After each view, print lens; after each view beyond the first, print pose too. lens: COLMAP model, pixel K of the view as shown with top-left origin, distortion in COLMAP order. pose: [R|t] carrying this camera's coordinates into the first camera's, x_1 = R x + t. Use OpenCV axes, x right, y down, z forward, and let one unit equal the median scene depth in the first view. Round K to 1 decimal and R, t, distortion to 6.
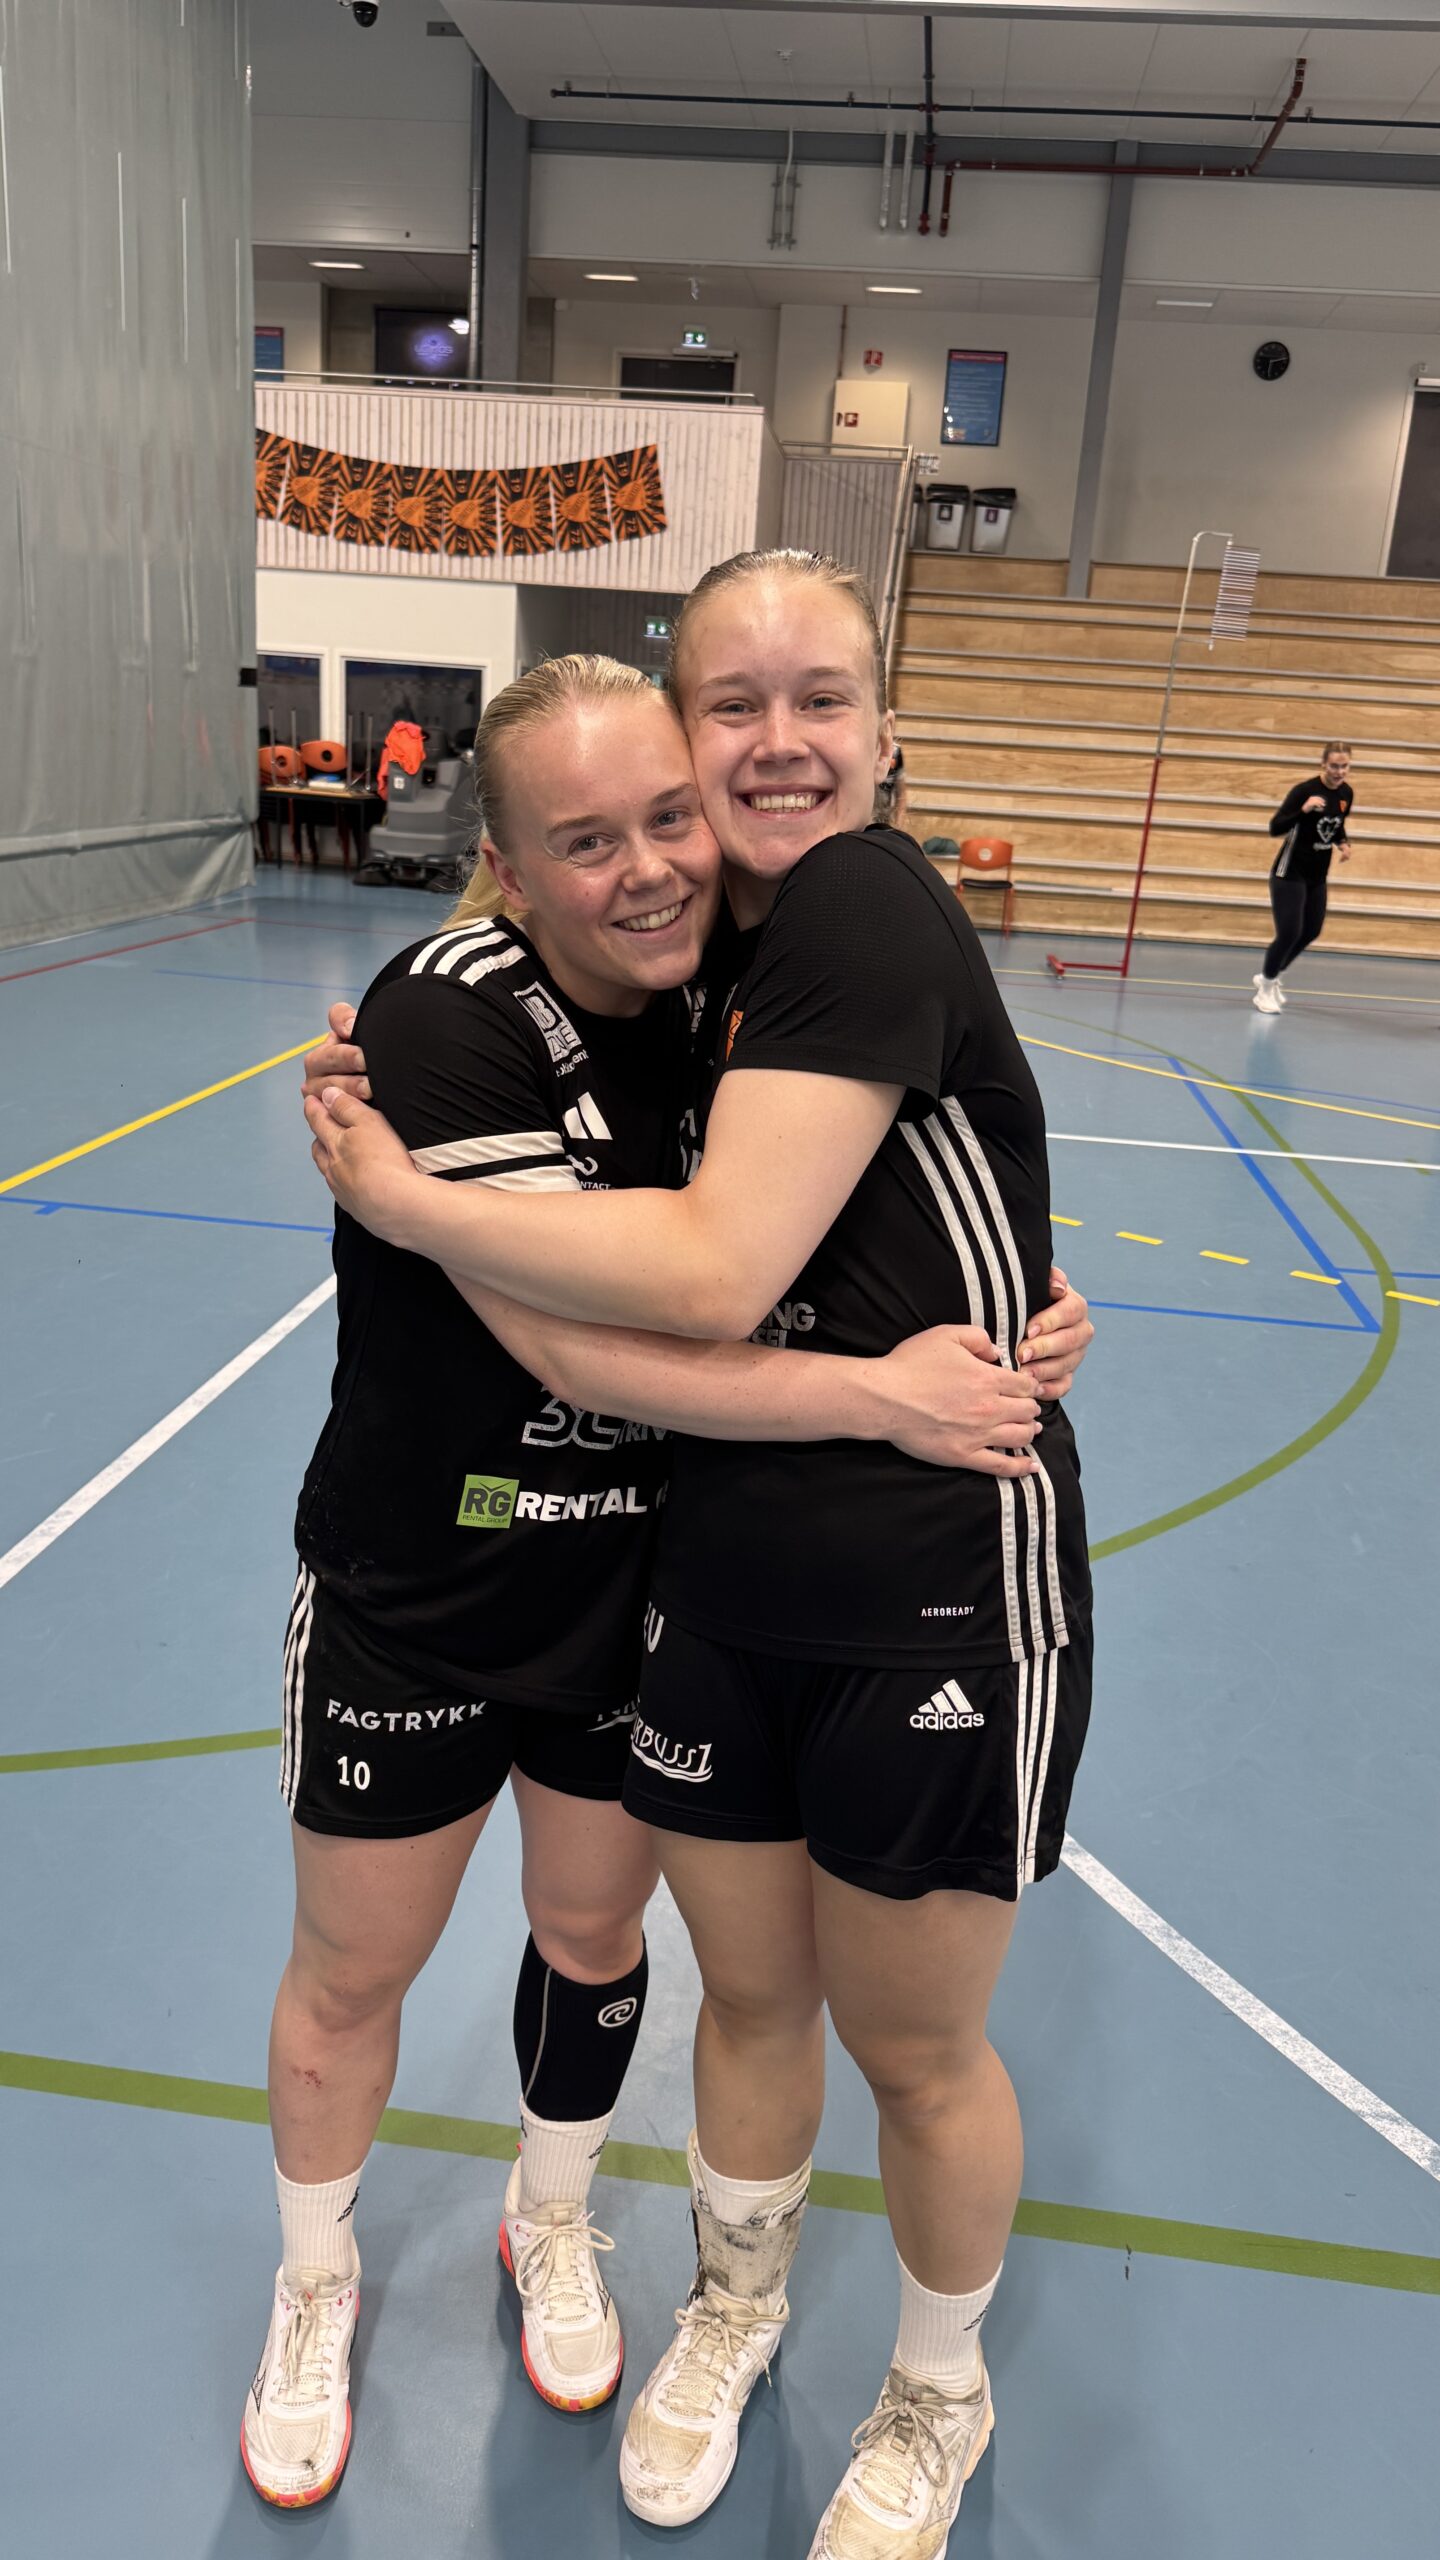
lens RADIAL K [[1805.6, 0, 709.5], [0, 1805.6, 1293.8], [0, 0, 1]] dist [0.000207, -0.009772]
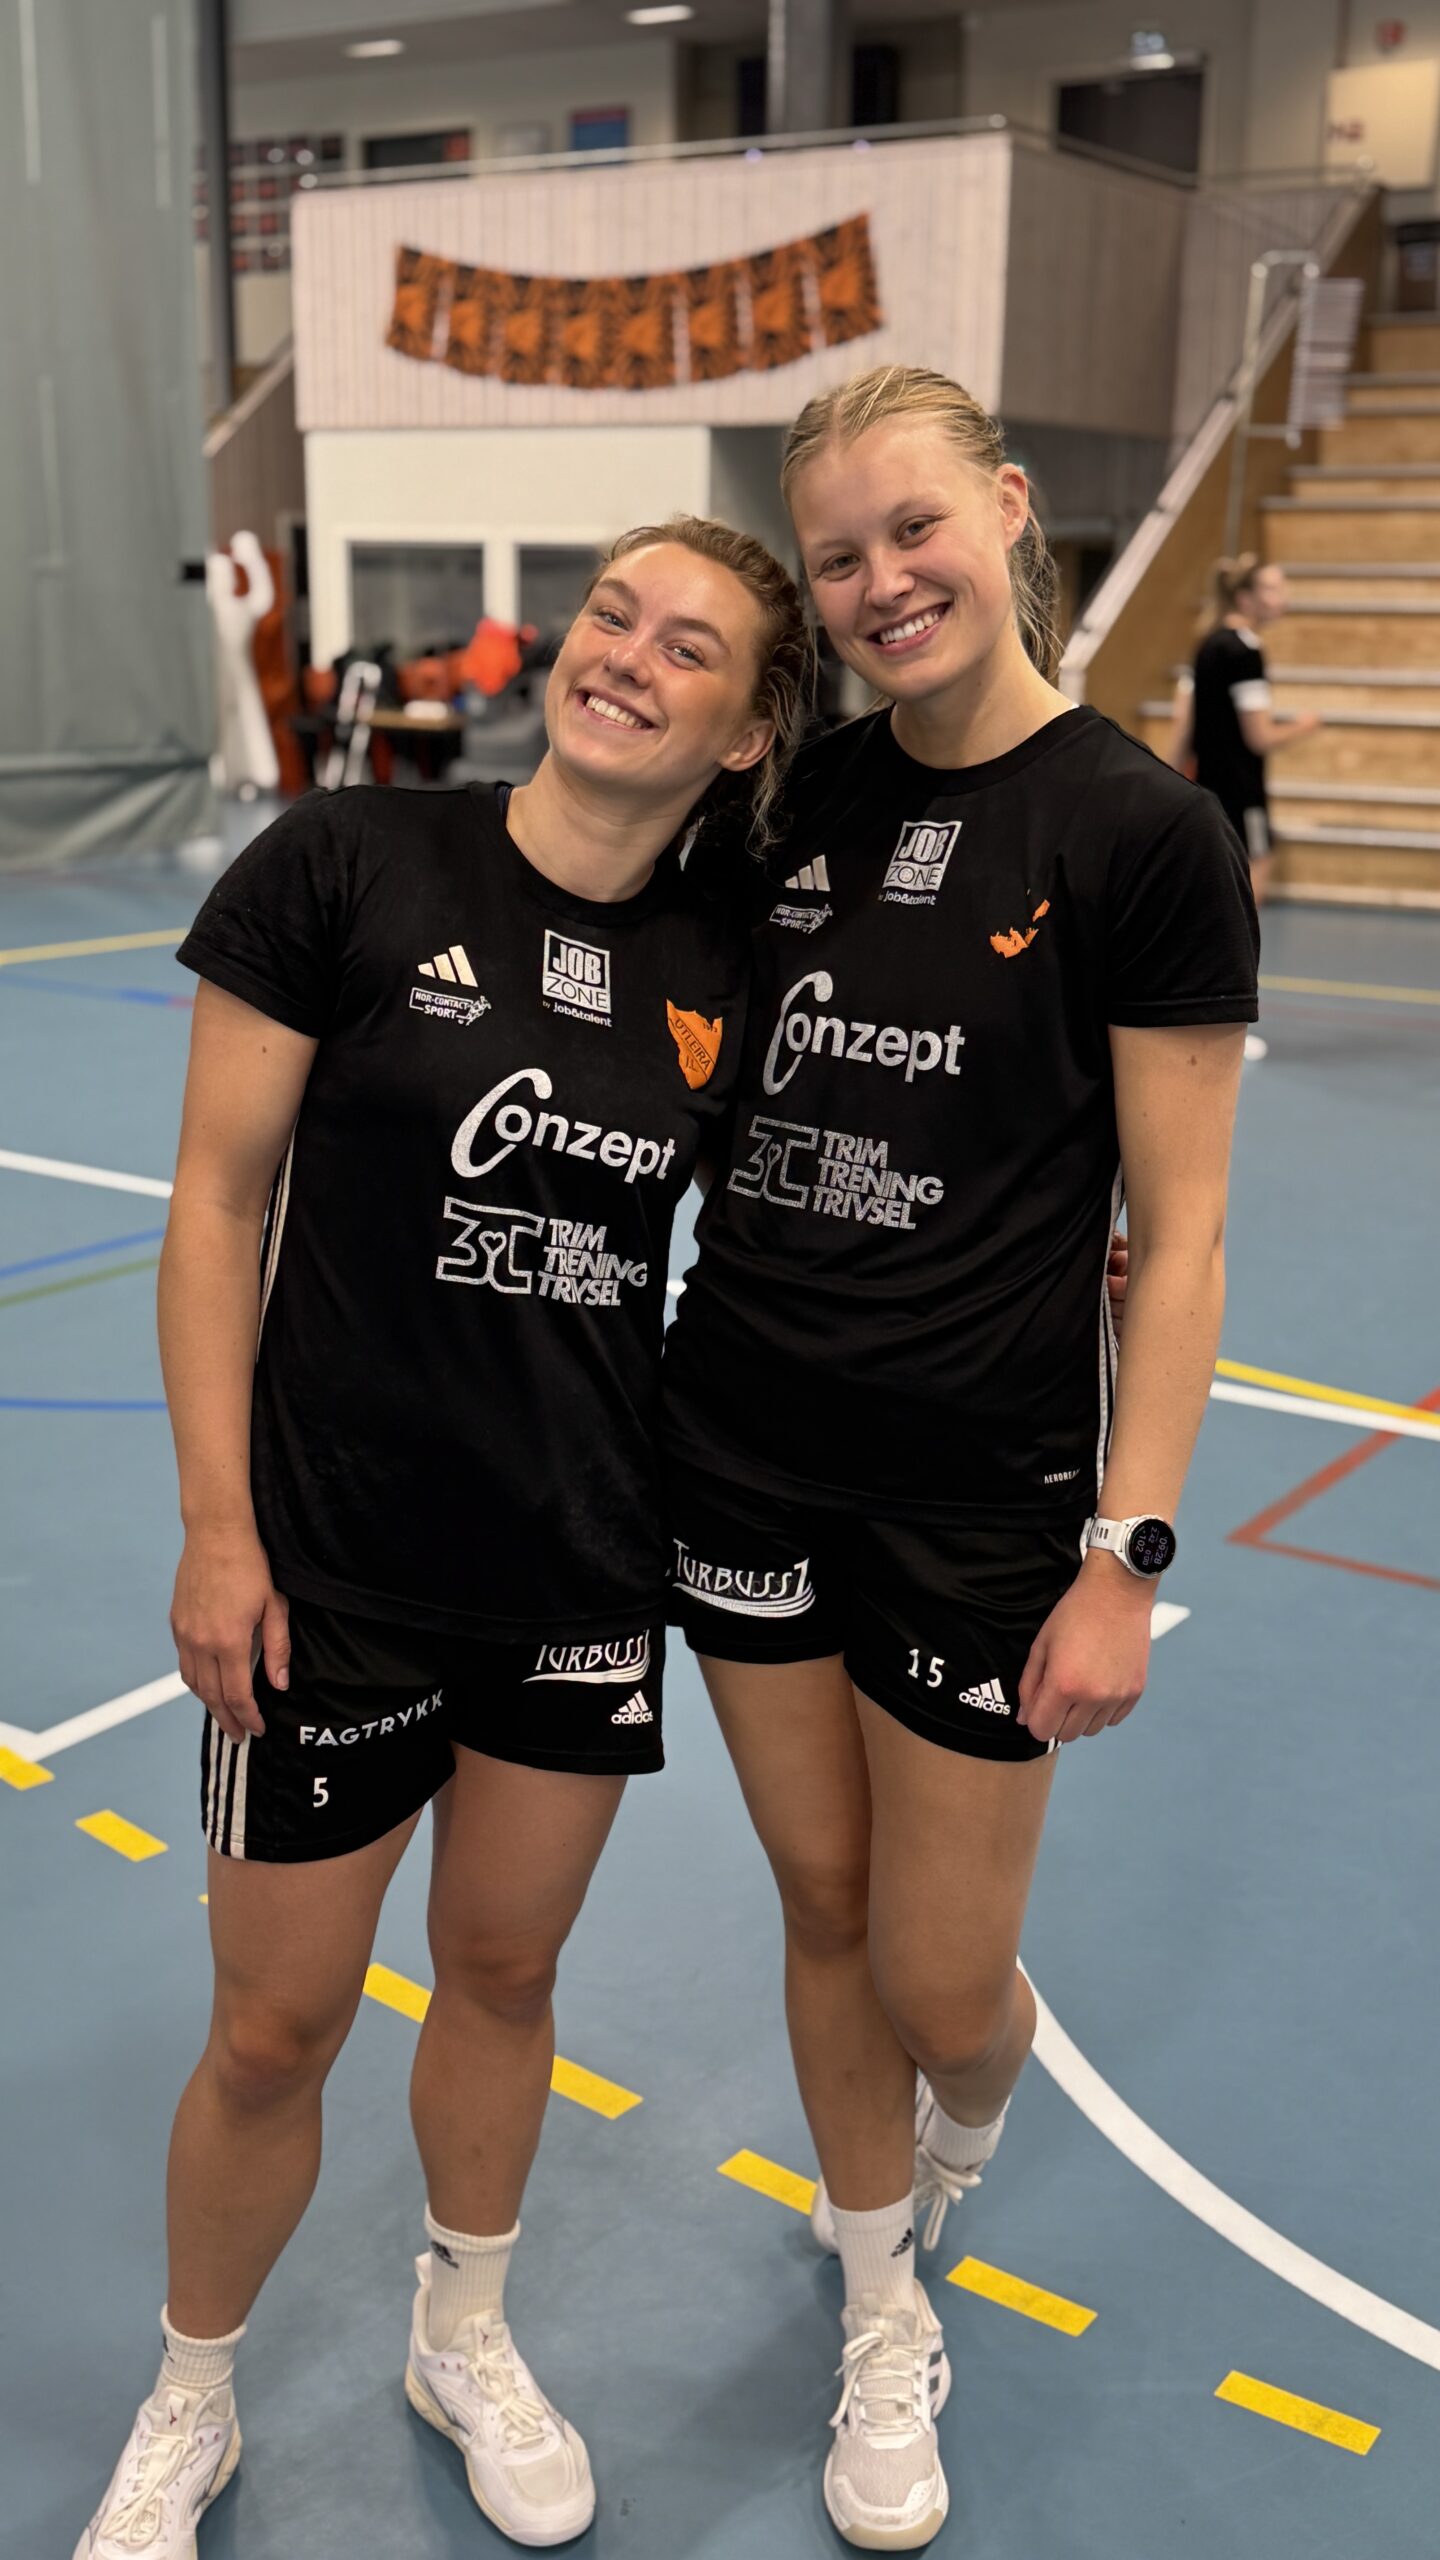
lens RADIAL K [[2581.3, 0, 720.0], [0, 2581.3, 1280.0], [0, 0, 1]] dist [0.113487, -0.260936]
pose [[0.890783, 0.069008, -0.449158, 0.391499], [-0.096382, 0.994606, -0.038338, -0.013900], [0.444089, 0.077442, 0.892629, 0.101479]]
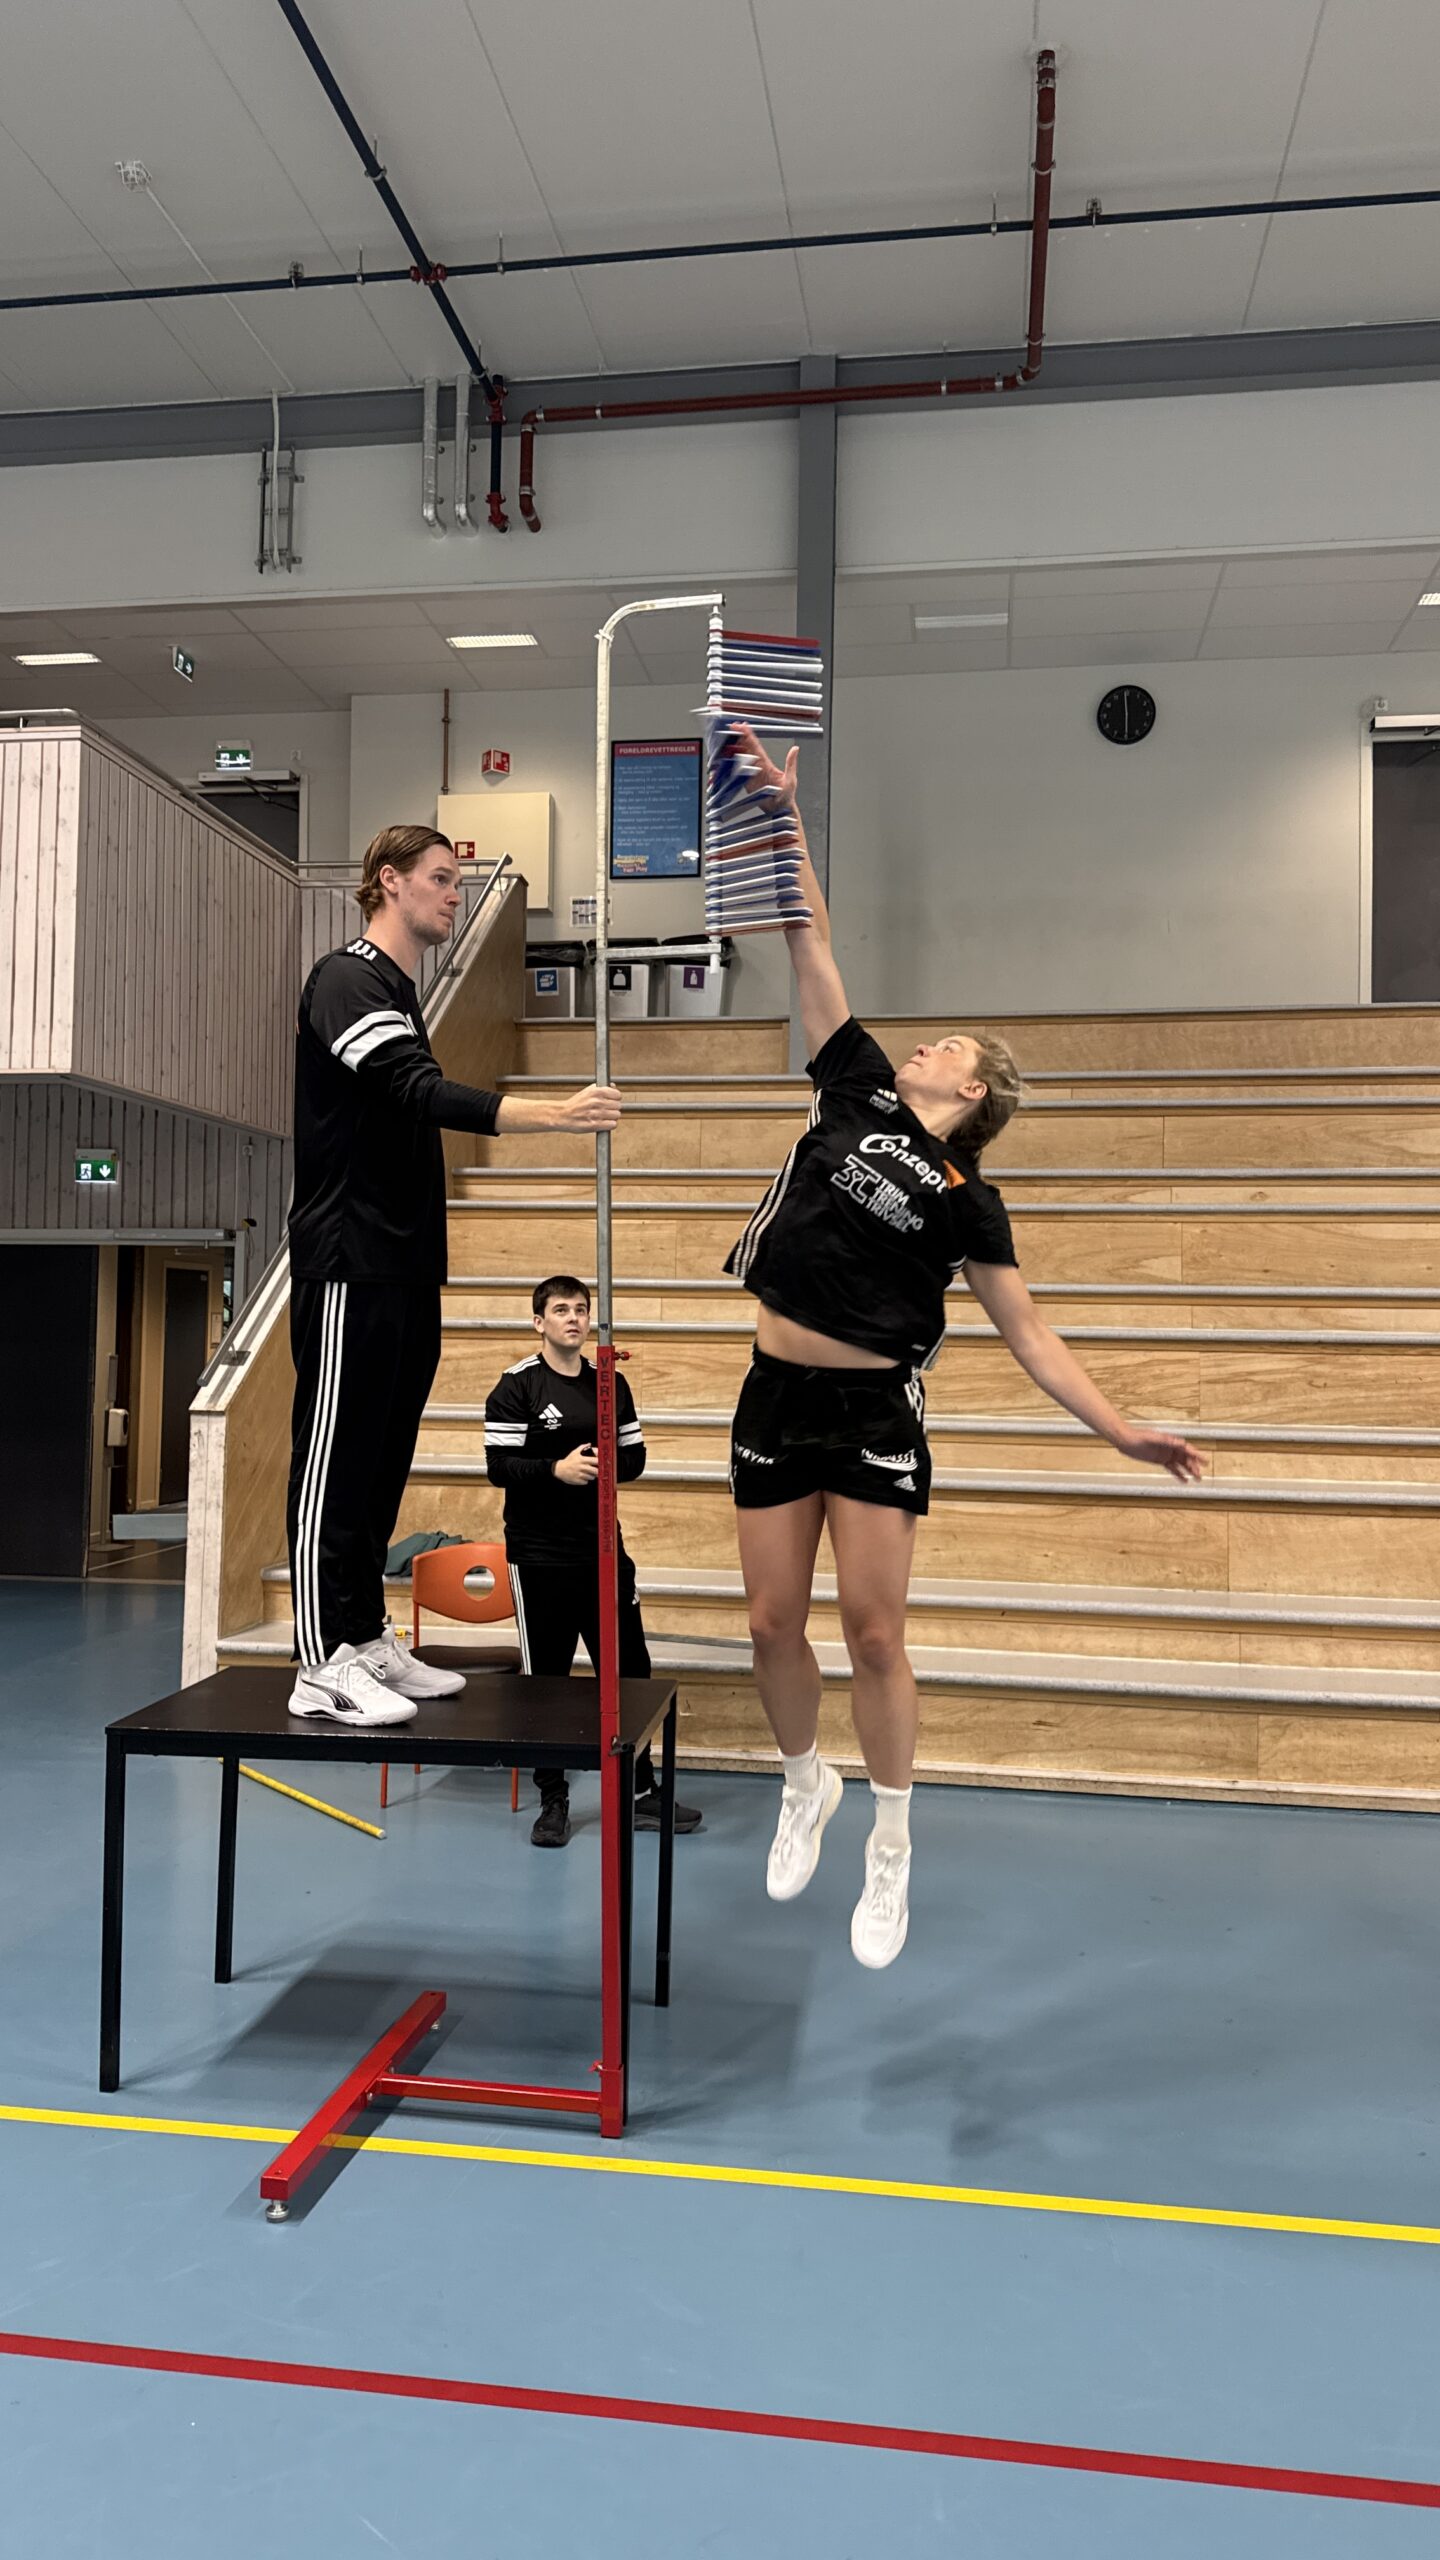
lens RADIAL K [[1805.6, 0, 709.5], [0, 1805.6, 1293.8], [0, 0, 1]] dist [0.000207, -0.009772]
pose [[0.998467, -0.048494, -0.026683, 0.204954], [0.037105, 0.944145, -0.327436, -0.160420], [0.041072, 0.325944, 0.944497, 0.557021]]
